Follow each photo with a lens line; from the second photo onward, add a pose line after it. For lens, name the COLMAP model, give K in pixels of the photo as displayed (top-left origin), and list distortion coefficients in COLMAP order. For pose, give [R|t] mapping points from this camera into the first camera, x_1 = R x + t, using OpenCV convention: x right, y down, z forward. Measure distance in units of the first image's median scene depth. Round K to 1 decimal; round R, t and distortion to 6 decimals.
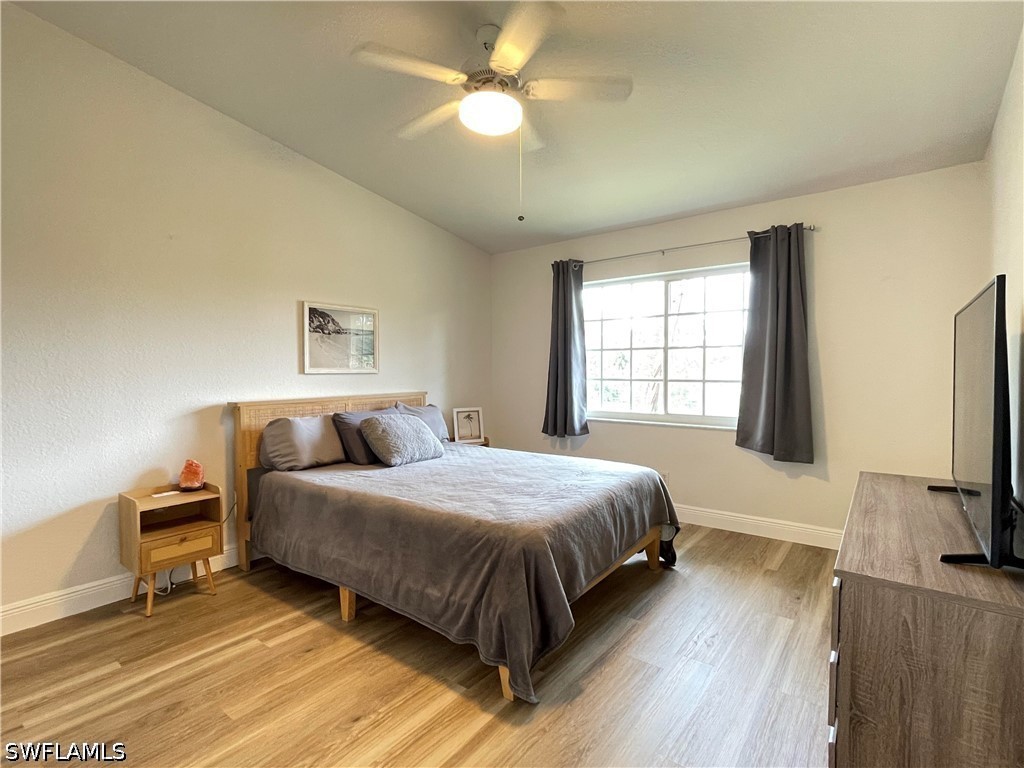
lens RADIAL K [[461.5, 0, 512.4], [0, 461.5, 380.9], [0, 0, 1]] dist [0.000476, -0.000012]
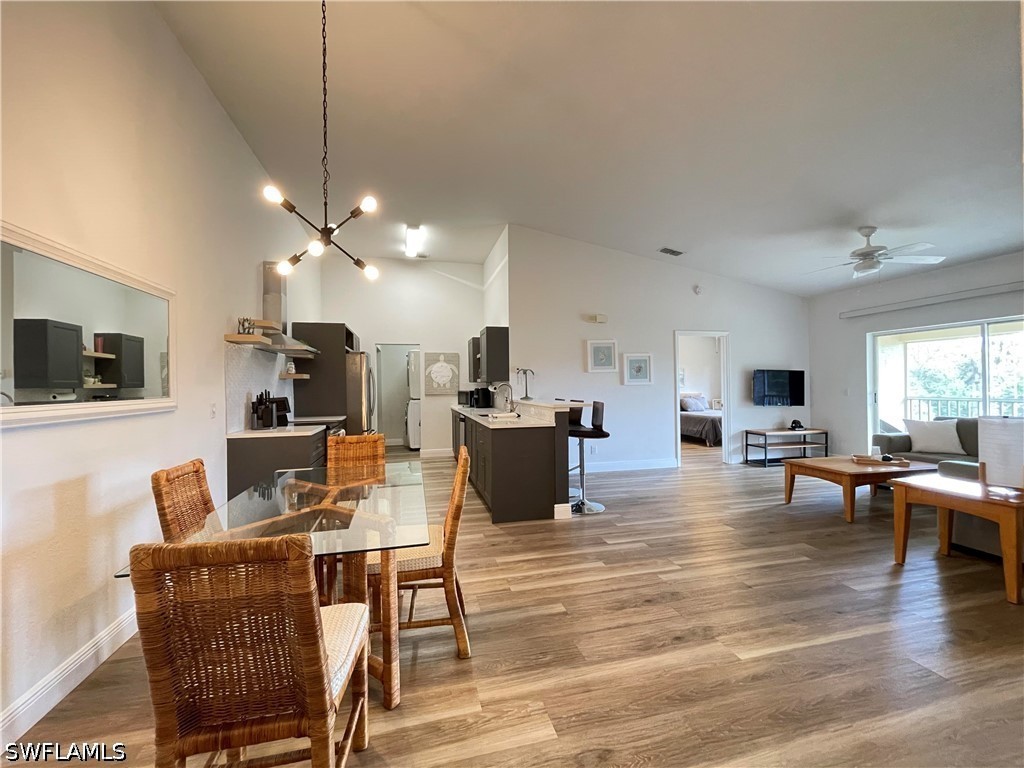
lens RADIAL K [[413.6, 0, 508.4], [0, 413.6, 380.2], [0, 0, 1]] dist [-0.003600, 0.000187]
pose [[0.762794, -0.020462, -0.646318, 0.488127], [-0.002485, 0.999399, -0.034573, 0.025650], [0.646637, 0.027978, 0.762285, -1.539364]]
